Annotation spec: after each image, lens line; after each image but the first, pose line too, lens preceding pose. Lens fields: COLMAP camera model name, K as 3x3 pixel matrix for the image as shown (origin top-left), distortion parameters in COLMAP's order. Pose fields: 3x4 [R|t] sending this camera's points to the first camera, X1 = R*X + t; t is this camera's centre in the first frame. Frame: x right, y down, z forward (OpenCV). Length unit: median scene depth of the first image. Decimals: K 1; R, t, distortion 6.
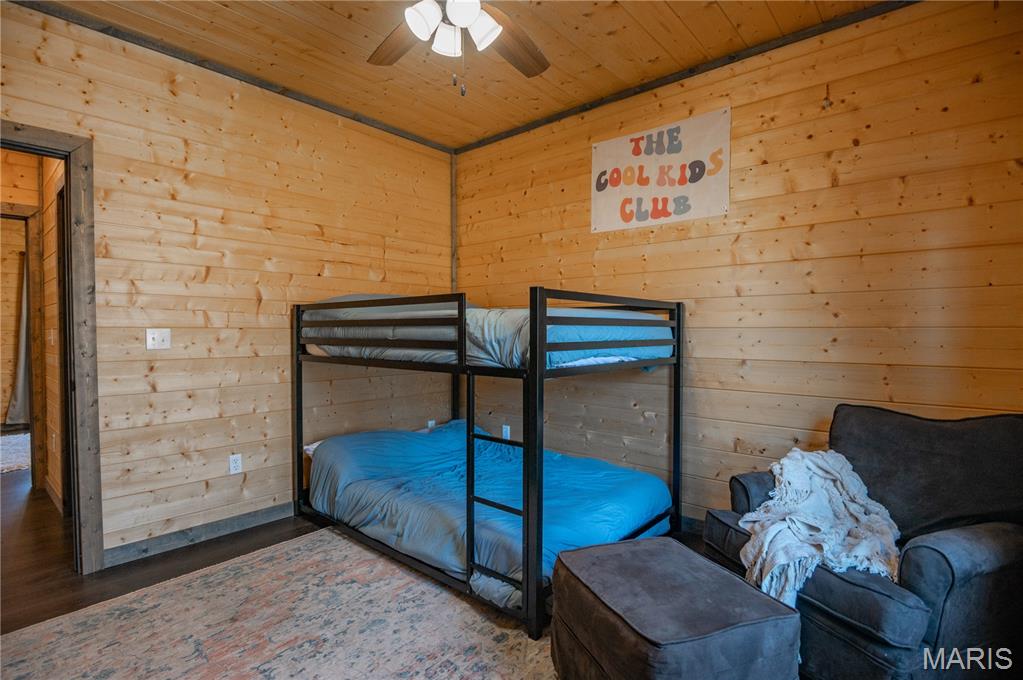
lens RADIAL K [[498.1, 0, 505.2], [0, 498.1, 342.3], [0, 0, 1]] dist [-0.020216, -0.000132]
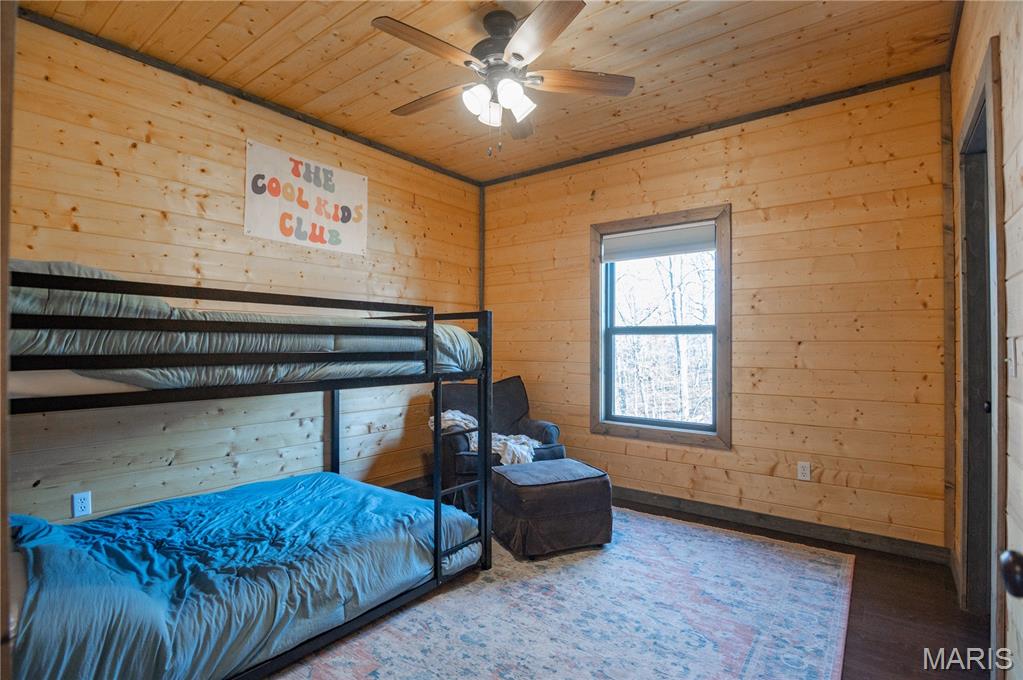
lens RADIAL K [[498.1, 0, 504.4], [0, 498.1, 339.3], [0, 0, 1]] dist [-0.020216, -0.000132]
pose [[-0.052944, 0.012506, 0.998519, -0.903060], [0.022699, 0.999678, -0.011317, -0.010031], [-0.998339, 0.022066, -0.053211, 0.698393]]
